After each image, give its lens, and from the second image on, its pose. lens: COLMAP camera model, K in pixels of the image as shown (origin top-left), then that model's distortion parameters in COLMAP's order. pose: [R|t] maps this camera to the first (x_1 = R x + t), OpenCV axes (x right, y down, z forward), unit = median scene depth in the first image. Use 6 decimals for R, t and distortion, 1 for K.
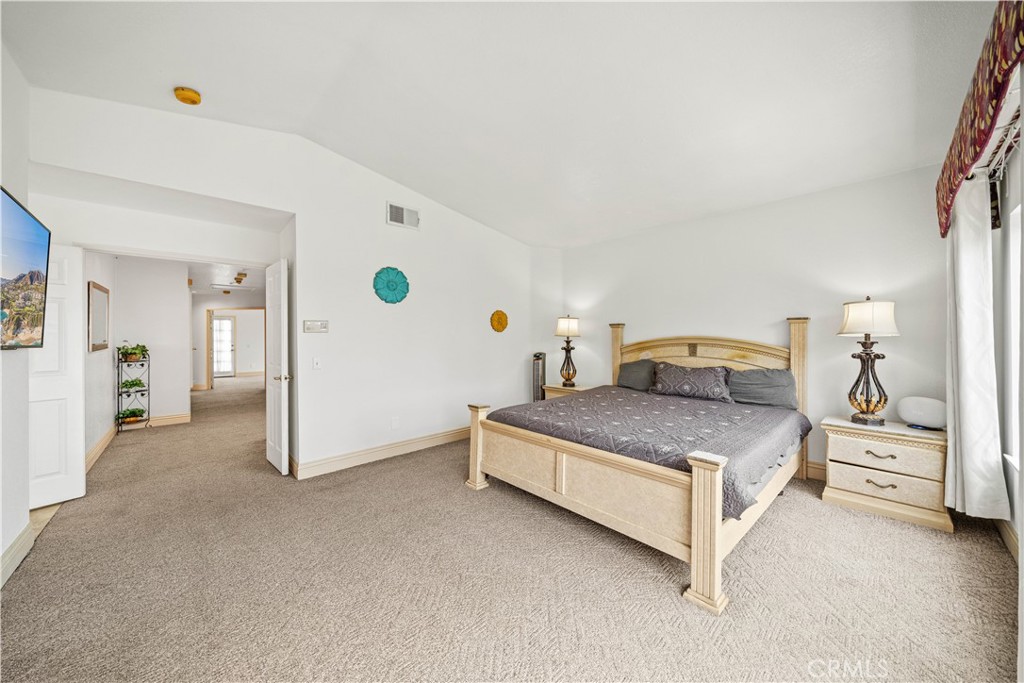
lens RADIAL K [[351.3, 0, 511.0], [0, 351.3, 341.1], [0, 0, 1]] dist [-0.006142, -0.000173]
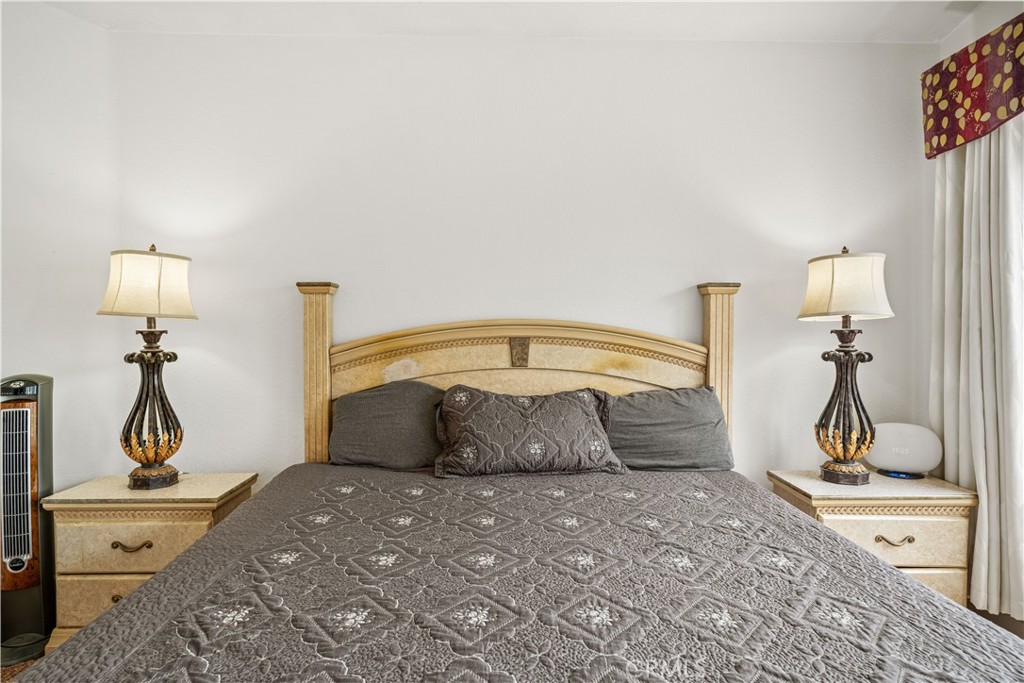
lens RADIAL K [[609.7, 0, 511.2], [0, 609.7, 343.5], [0, 0, 1]] dist [0.009941, -0.001419]
pose [[0.667406, -0.014403, 0.744555, -0.024274], [0.005824, 0.999883, 0.014122, 0.004441], [-0.744671, -0.005089, 0.667412, 0.552415]]
